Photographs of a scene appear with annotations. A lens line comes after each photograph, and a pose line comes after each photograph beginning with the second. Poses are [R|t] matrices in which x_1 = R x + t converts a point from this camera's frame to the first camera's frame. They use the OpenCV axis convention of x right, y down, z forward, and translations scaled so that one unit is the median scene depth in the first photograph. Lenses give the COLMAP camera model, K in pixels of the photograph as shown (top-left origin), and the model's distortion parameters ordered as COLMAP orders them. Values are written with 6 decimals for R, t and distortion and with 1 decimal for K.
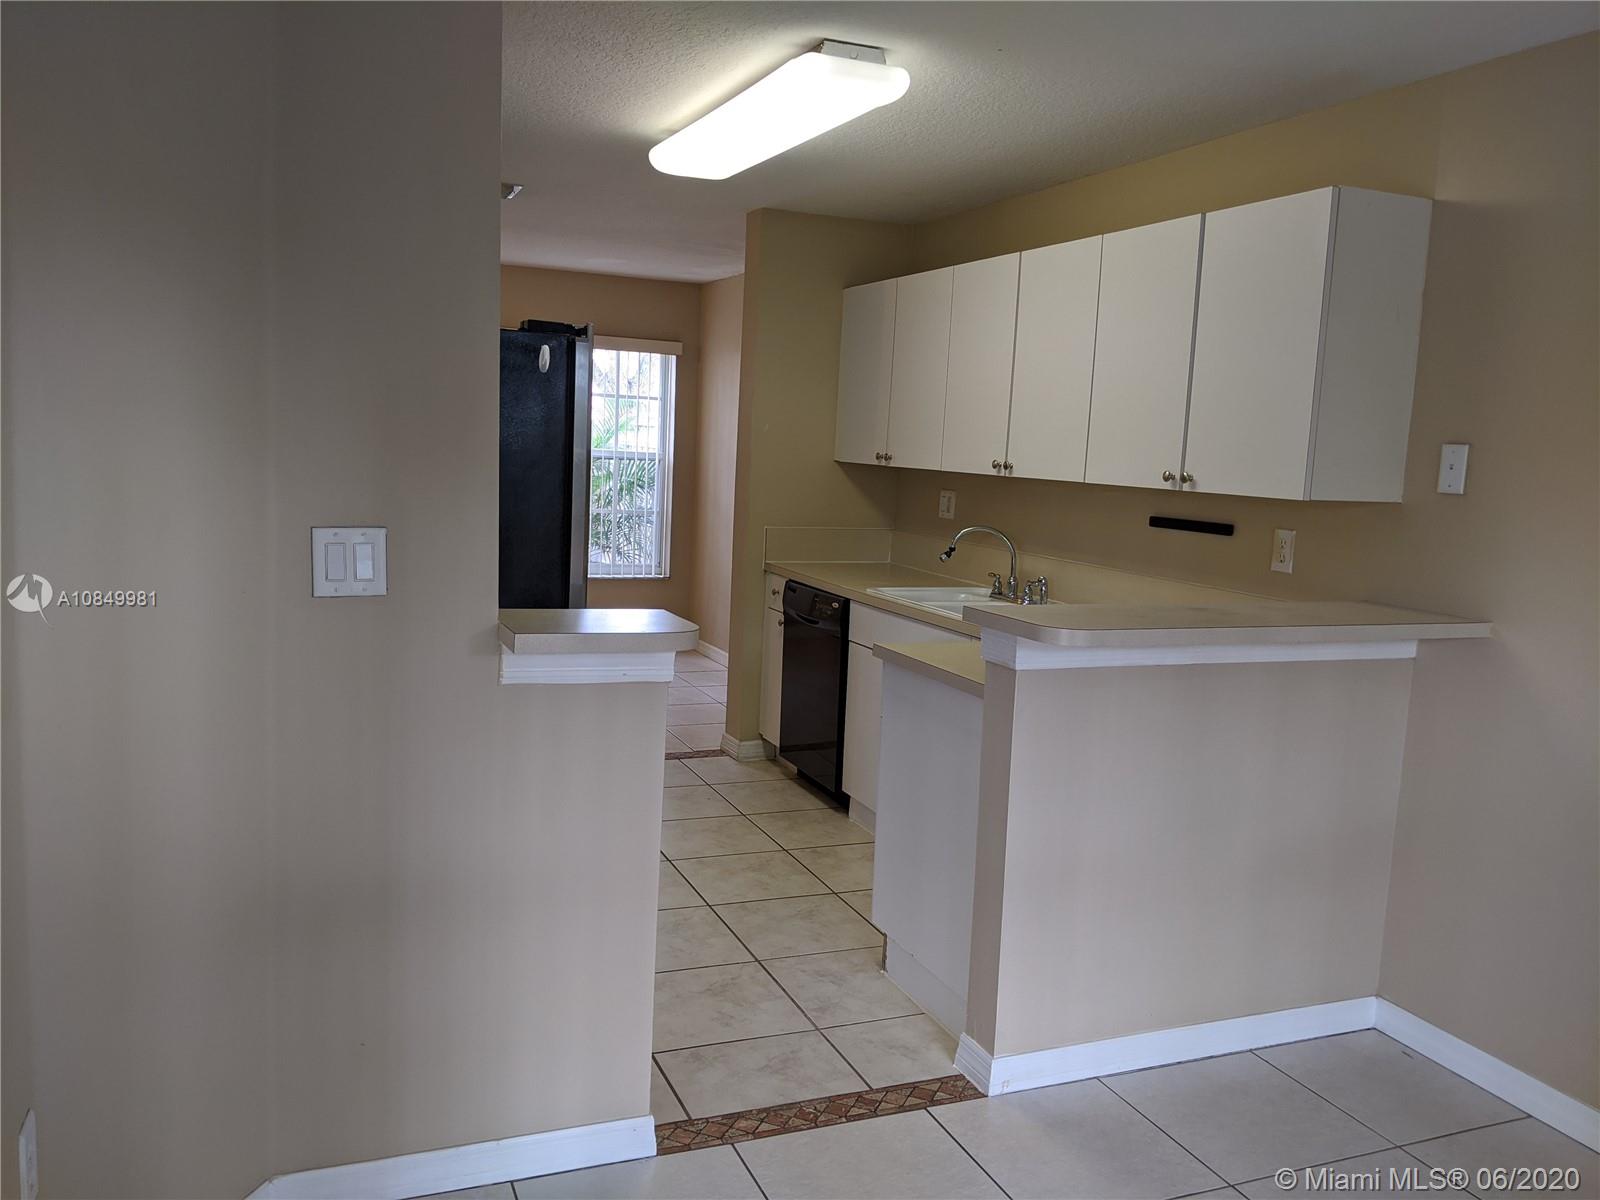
lens RADIAL K [[1269.9, 0, 800.0], [0, 1269.9, 600.0], [0, 0, 1]] dist [-0.002614, -0.002236]
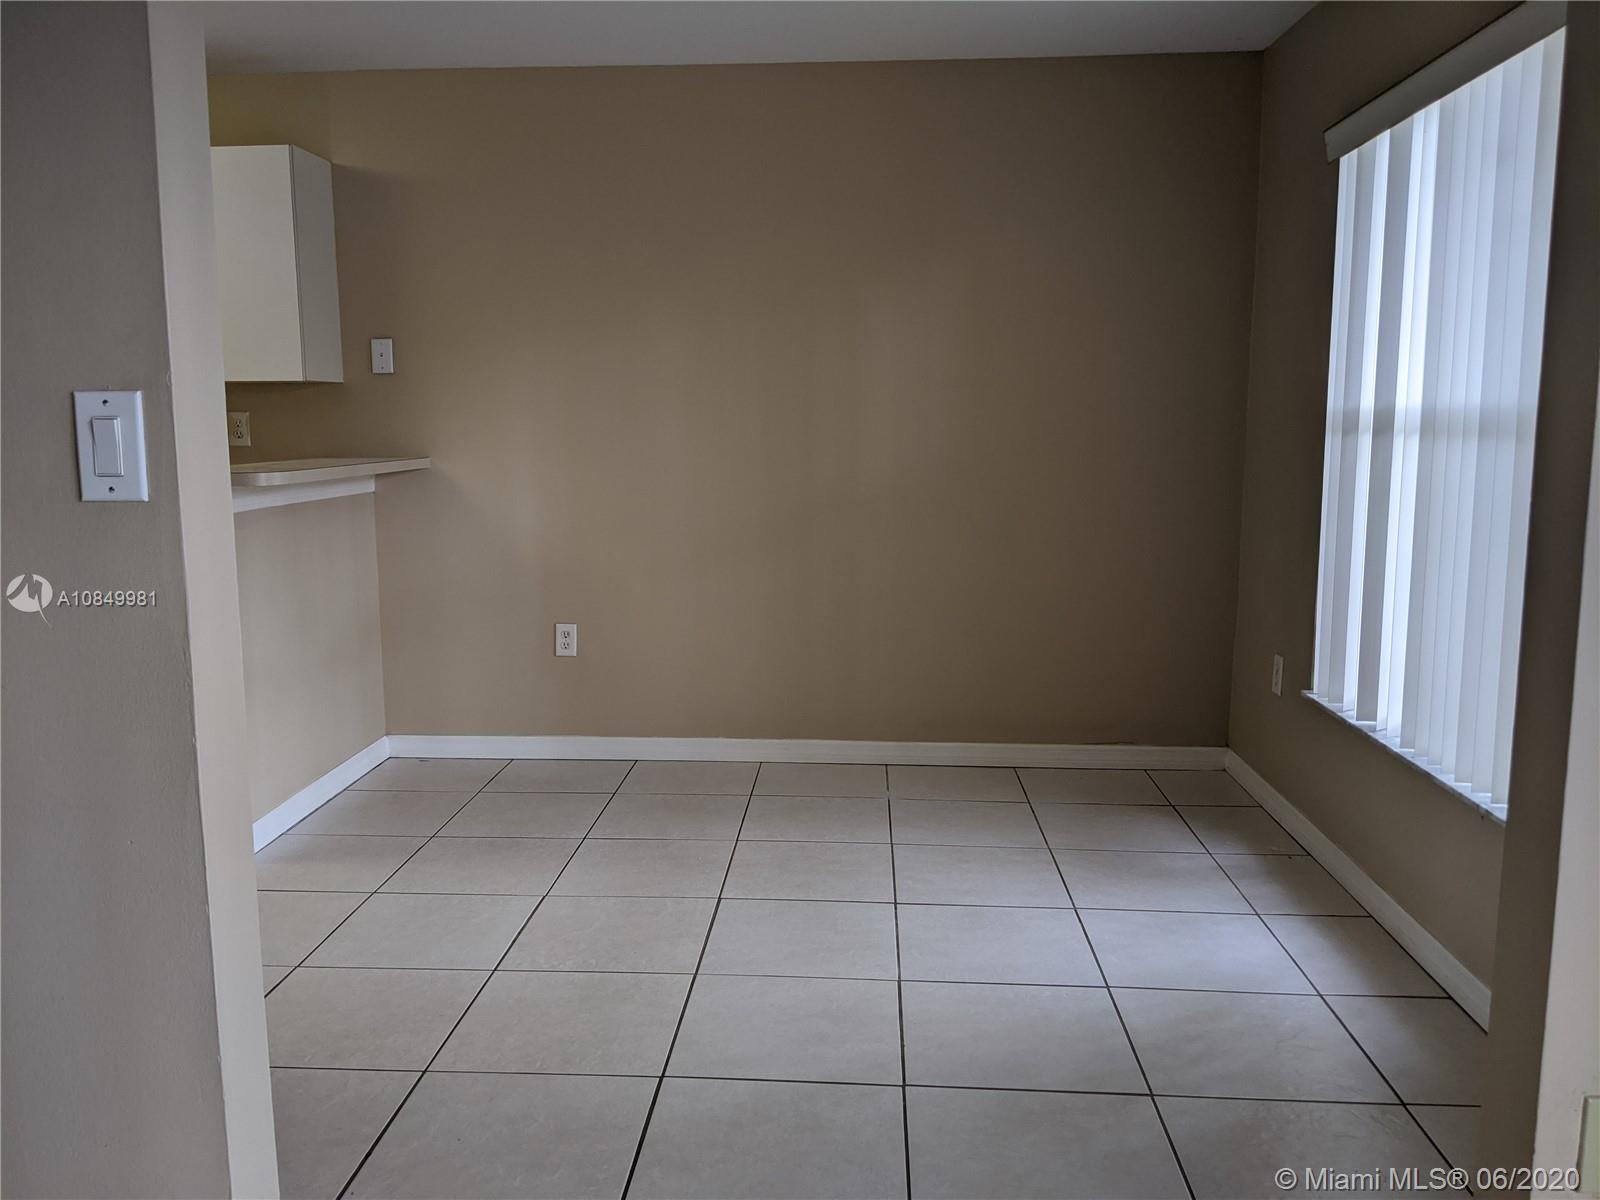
lens RADIAL K [[1269.9, 0, 800.0], [0, 1269.9, 600.0], [0, 0, 1]] dist [-0.002614, -0.002236]
pose [[0.441605, -0.176653, 0.879647, -0.590106], [0.130905, 0.982620, 0.131615, 0.041269], [-0.887609, 0.057028, 0.457054, -0.065739]]
